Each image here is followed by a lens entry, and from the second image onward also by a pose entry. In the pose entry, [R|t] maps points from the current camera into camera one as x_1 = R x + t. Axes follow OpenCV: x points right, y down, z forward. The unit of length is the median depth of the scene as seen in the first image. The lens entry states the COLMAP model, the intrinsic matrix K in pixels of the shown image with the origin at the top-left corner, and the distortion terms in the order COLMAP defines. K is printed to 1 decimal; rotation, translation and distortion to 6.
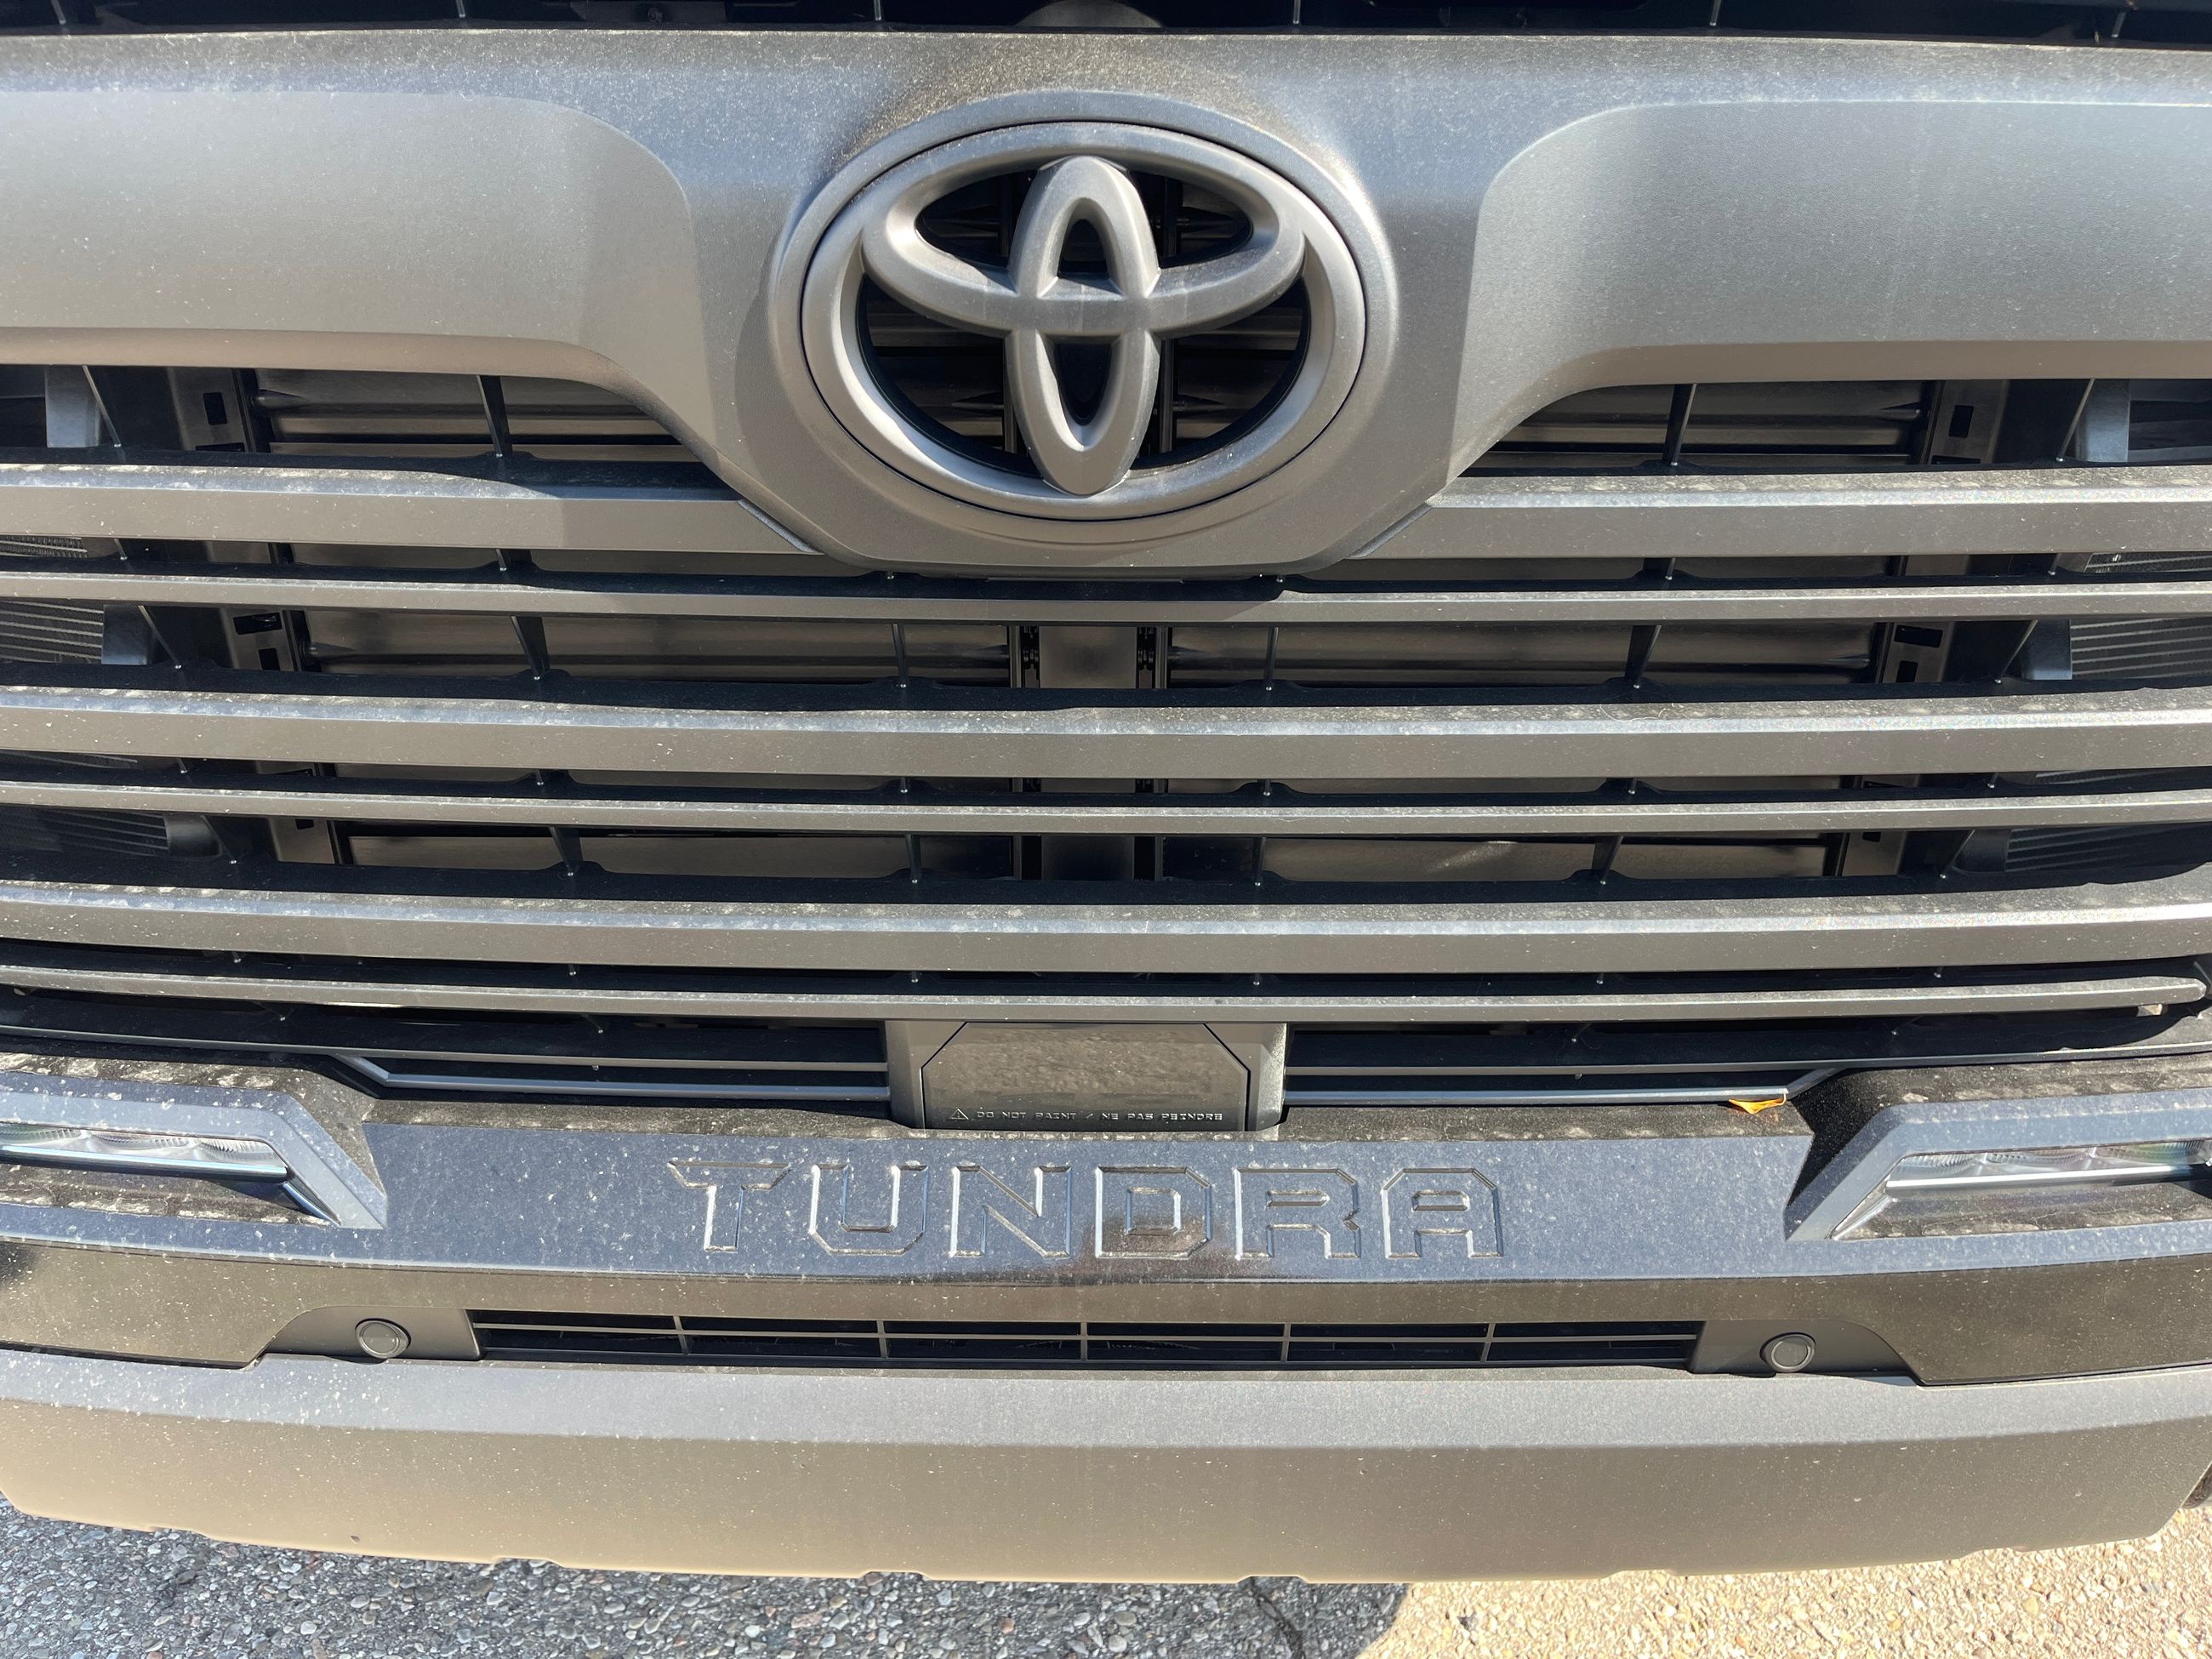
lens RADIAL K [[1707.0, 0, 1106.0], [0, 1707.0, 829.5], [0, 0, 1]] dist [0.070543, -0.115663]
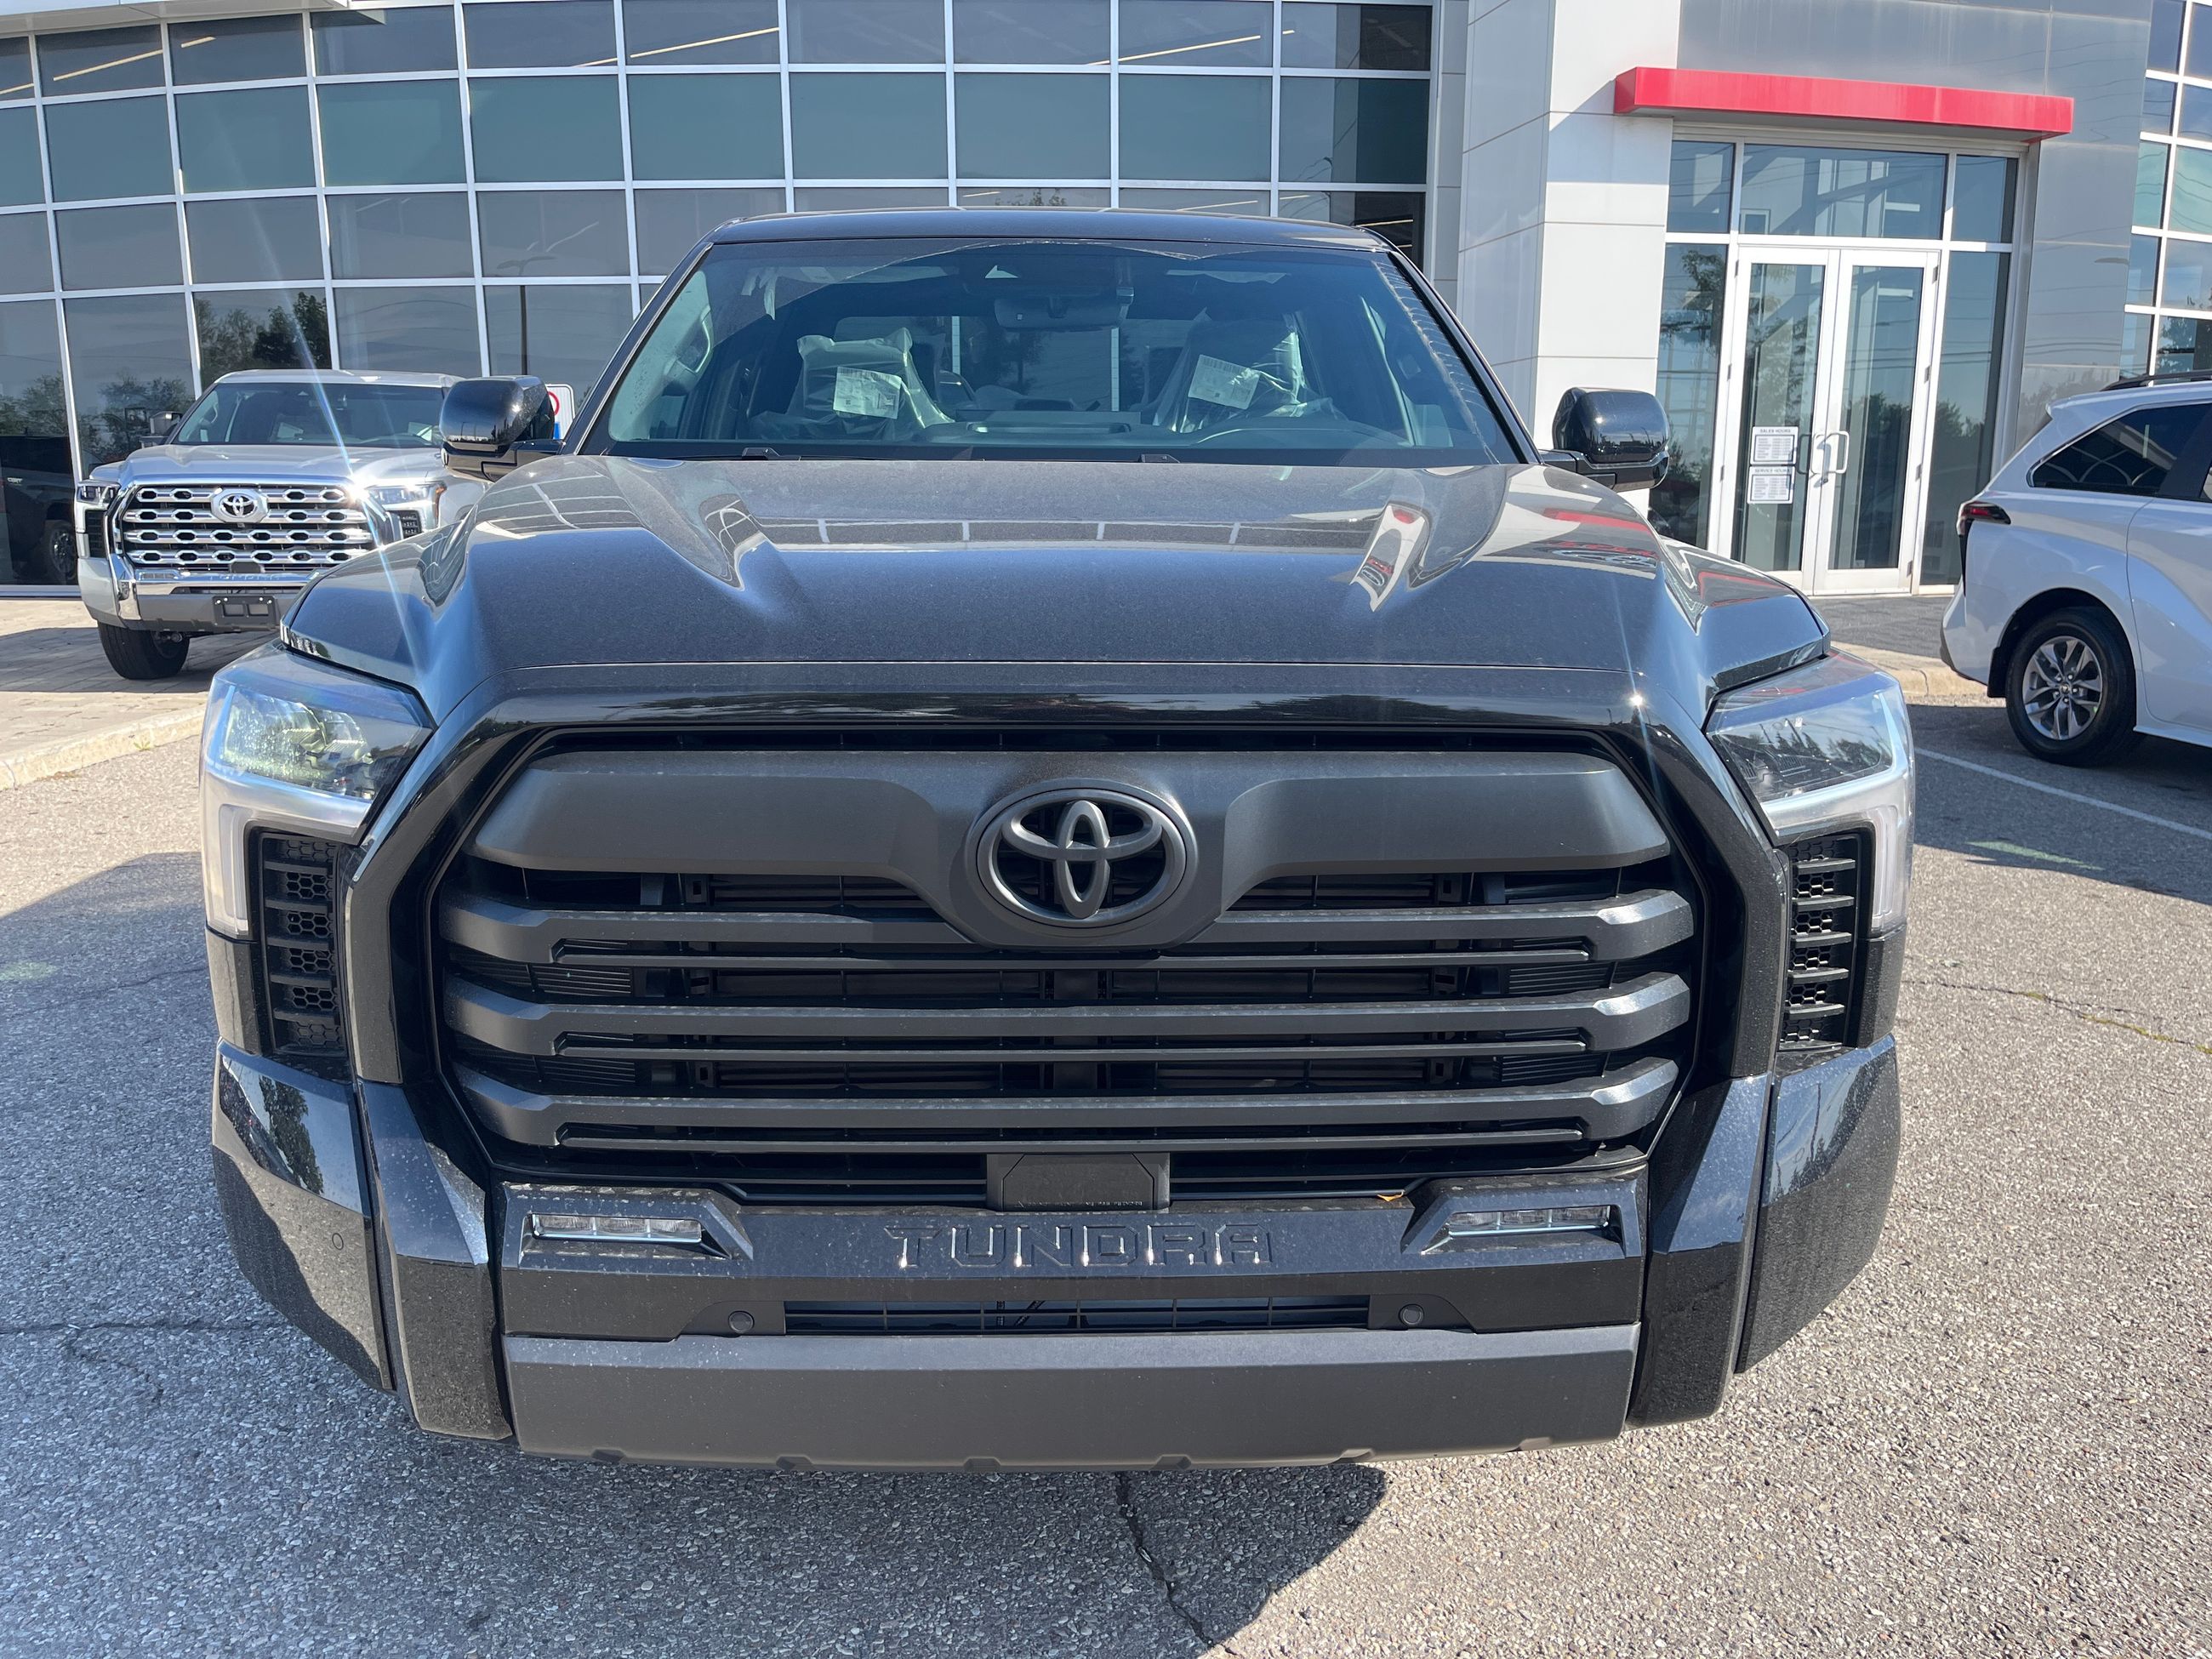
lens RADIAL K [[1649.2, 0, 1093.3], [0, 1649.2, 825.3], [0, 0, 1]] dist [0.070466, -0.093113]
pose [[0.999114, -0.006765, 0.041528, -0.077518], [0.016938, 0.968146, -0.249815, 0.230880], [-0.038515, 0.250297, 0.967403, -1.148756]]
